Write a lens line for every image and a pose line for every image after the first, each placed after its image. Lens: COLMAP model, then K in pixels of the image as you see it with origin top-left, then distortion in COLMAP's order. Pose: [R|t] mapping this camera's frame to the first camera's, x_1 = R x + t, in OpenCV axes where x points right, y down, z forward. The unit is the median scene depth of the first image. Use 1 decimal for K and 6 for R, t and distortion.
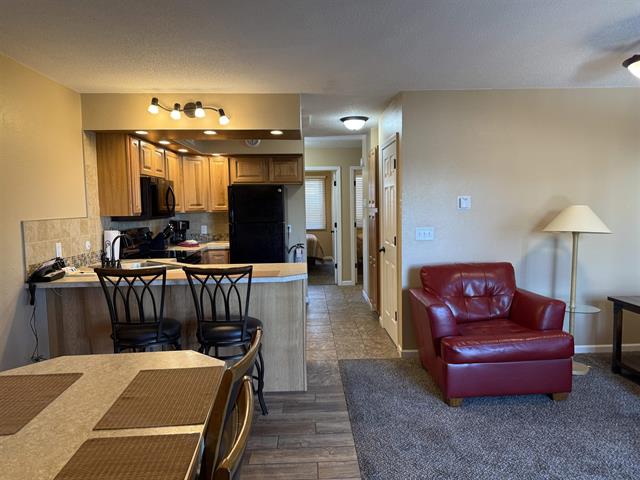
lens RADIAL K [[449.6, 0, 325.5], [0, 449.6, 234.7], [0, 0, 1]] dist [0.040492, -0.039554]
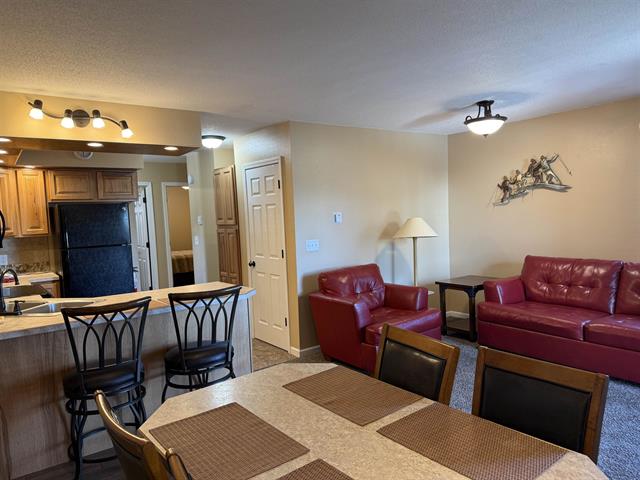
lens RADIAL K [[449.6, 0, 324.2], [0, 449.6, 236.0], [0, 0, 1]] dist [0.040492, -0.039554]
pose [[0.821639, -0.049160, 0.567884, -0.425004], [0.066267, 0.997757, -0.009505, -0.013291], [-0.566143, 0.045441, 0.823054, 0.037781]]
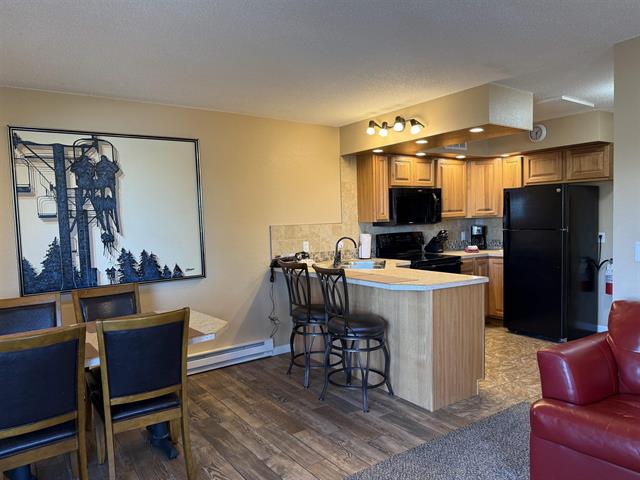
lens RADIAL K [[449.6, 0, 317.6], [0, 449.6, 244.7], [0, 0, 1]] dist [0.040492, -0.039554]
pose [[0.538054, 0.048775, -0.841498, 0.531721], [-0.033529, 0.998773, 0.036452, -0.021710], [0.842243, 0.008602, 0.539029, 0.260965]]
